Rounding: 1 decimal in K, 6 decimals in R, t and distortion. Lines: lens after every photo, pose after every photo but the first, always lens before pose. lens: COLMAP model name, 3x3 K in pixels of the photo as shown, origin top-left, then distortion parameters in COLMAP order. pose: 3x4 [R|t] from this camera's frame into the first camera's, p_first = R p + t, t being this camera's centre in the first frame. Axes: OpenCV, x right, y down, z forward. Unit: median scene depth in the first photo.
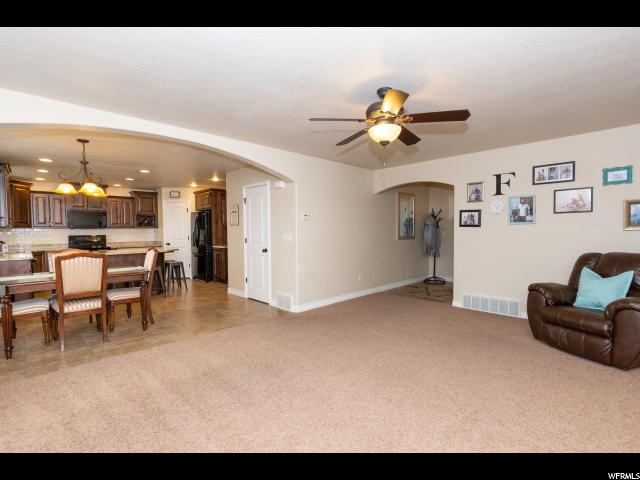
lens RADIAL K [[292.4, 0, 315.0], [0, 292.4, 238.7], [0, 0, 1]] dist [-0.003565, -0.001900]
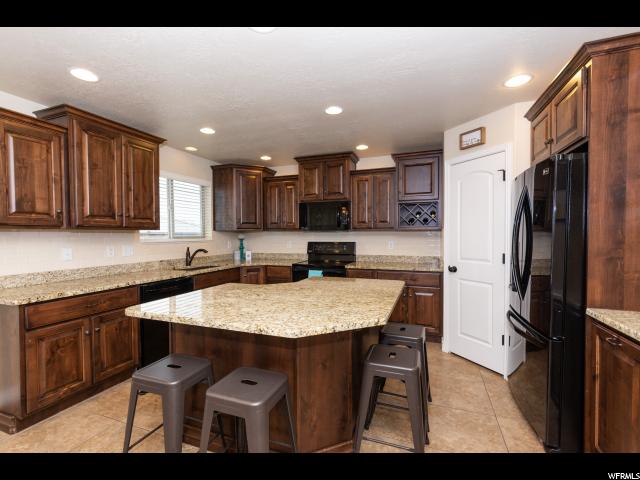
lens RADIAL K [[292.4, 0, 316.4], [0, 292.4, 242.0], [0, 0, 1]] dist [-0.003565, -0.001900]
pose [[0.407443, 0.033257, -0.912625, -0.232476], [-0.030246, 0.999280, 0.022912, -0.024687], [0.912729, 0.018267, 0.408156, 0.713815]]
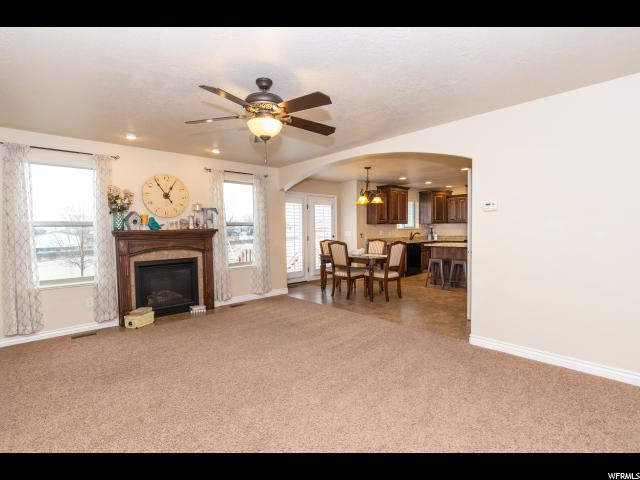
lens RADIAL K [[274.8, 0, 321.0], [0, 274.8, 239.7], [0, 0, 1]] dist [-0.002454, -0.000429]
pose [[-0.065644, 0.052603, -0.996456, 0.310265], [-0.017161, 0.998402, 0.053836, -0.016705], [0.997695, 0.020634, -0.064637, 0.428319]]
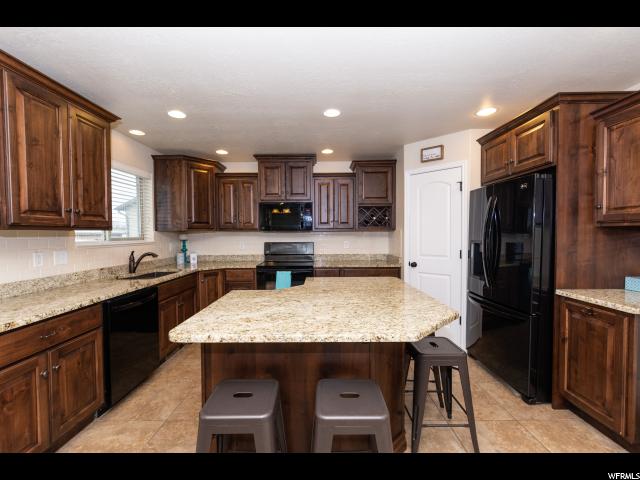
lens RADIAL K [[280.6, 0, 316.8], [0, 280.6, 242.6], [0, 0, 1]] dist [-0.003985, -0.000907]
pose [[0.703878, 0.029680, -0.709700, -0.316814], [-0.024388, 0.999547, 0.017613, -0.022810], [0.709902, 0.004911, 0.704284, 0.618876]]
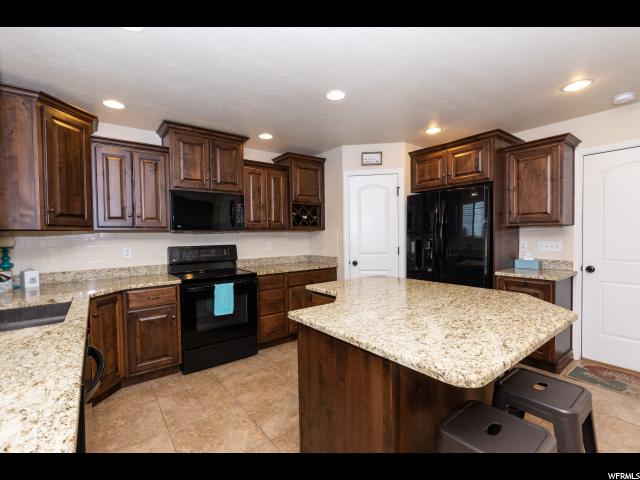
lens RADIAL K [[292.4, 0, 317.6], [0, 292.4, 241.7], [0, 0, 1]] dist [-0.003565, -0.001900]
pose [[0.991237, -0.001641, -0.132083, -0.532830], [0.000763, 0.999977, -0.006693, -0.015334], [0.132091, 0.006533, 0.991216, 0.556875]]
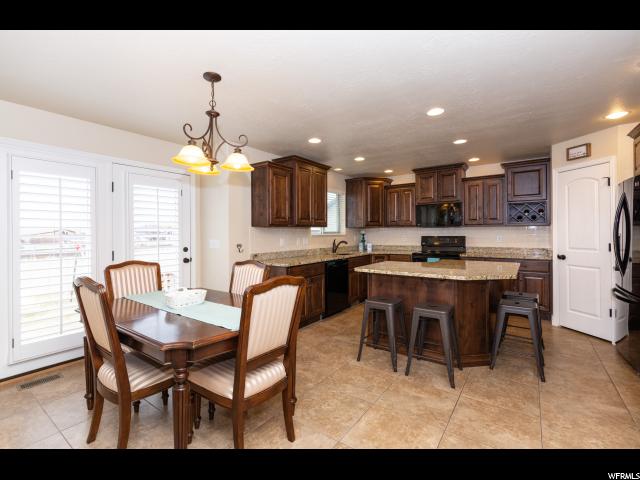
lens RADIAL K [[292.4, 0, 307.2], [0, 292.4, 233.9], [0, 0, 1]] dist [-0.003565, -0.001900]
pose [[0.137843, 0.014690, -0.990345, -0.087649], [-0.025931, 0.999601, 0.011218, -0.016767], [0.990115, 0.024134, 0.138169, 0.547702]]
